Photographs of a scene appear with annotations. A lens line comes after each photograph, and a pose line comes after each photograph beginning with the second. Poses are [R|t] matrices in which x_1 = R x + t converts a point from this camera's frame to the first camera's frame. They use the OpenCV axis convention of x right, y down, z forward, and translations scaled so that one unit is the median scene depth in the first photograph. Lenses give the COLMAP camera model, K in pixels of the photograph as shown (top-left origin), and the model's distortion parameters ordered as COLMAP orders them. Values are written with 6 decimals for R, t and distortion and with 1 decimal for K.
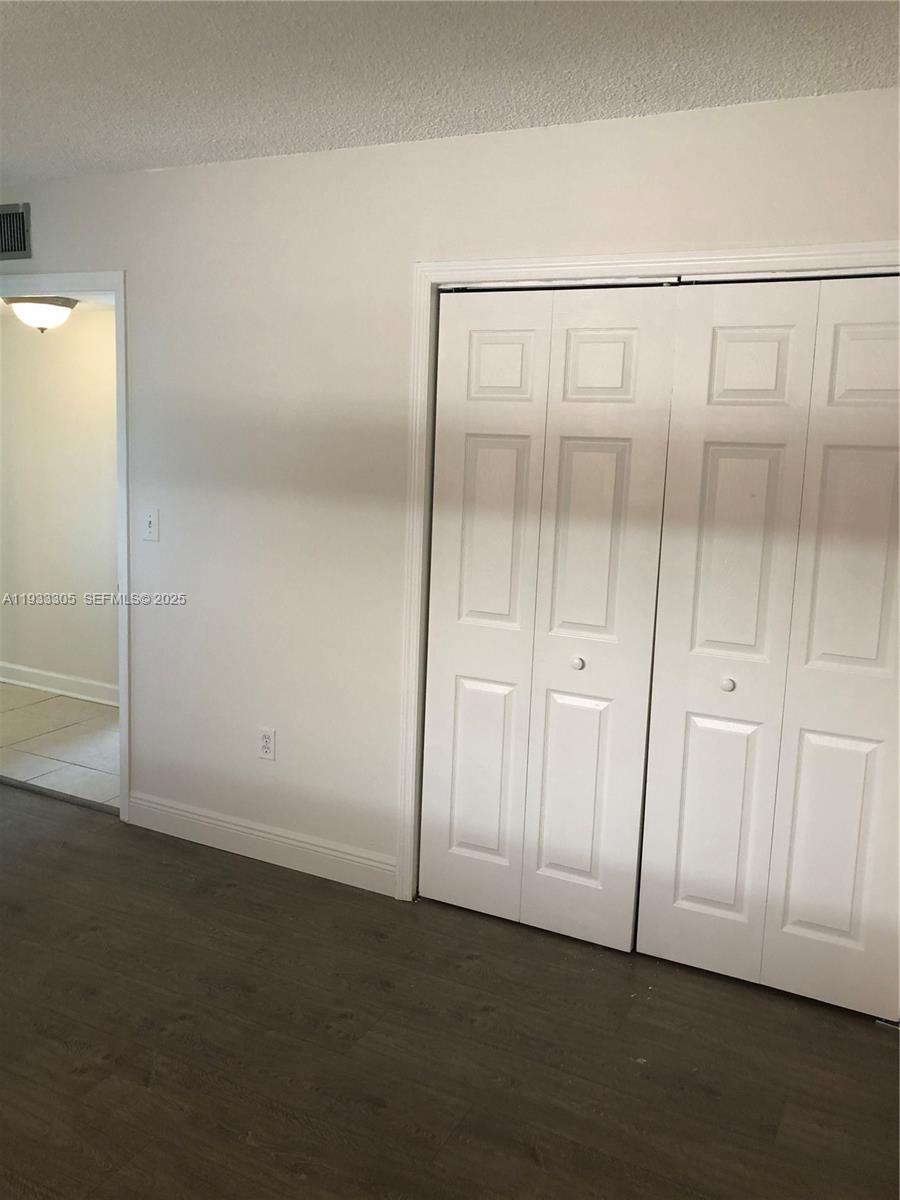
lens RADIAL K [[983.6, 0, 454.6], [0, 983.6, 595.7], [0, 0, 1]] dist [0.016737, -0.021312]
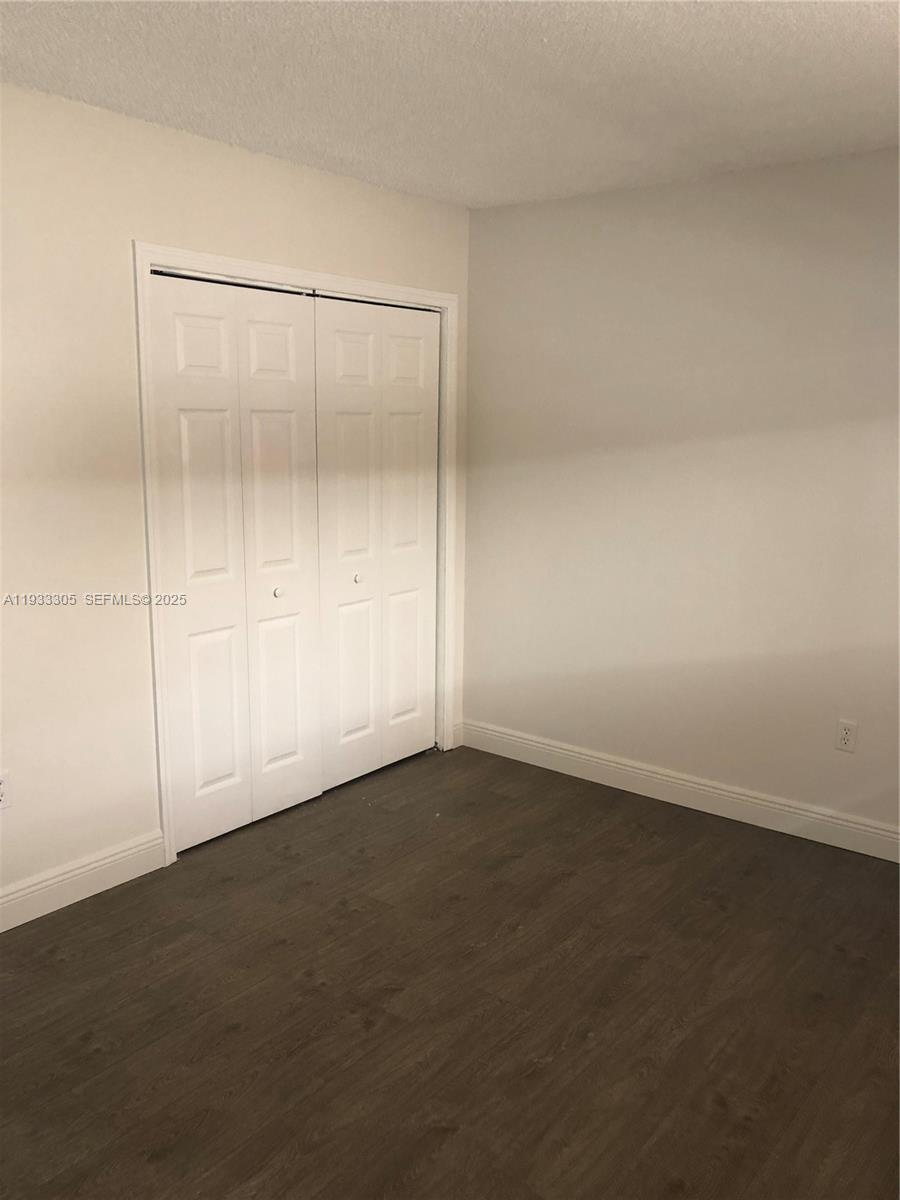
lens RADIAL K [[979.5, 0, 449.3], [0, 979.5, 618.3], [0, 0, 1]] dist [0.015230, -0.010092]
pose [[0.208250, -0.234808, 0.949472, -1.105254], [0.153542, 0.966567, 0.205359, -0.132546], [-0.965949, 0.103018, 0.237340, 0.533707]]
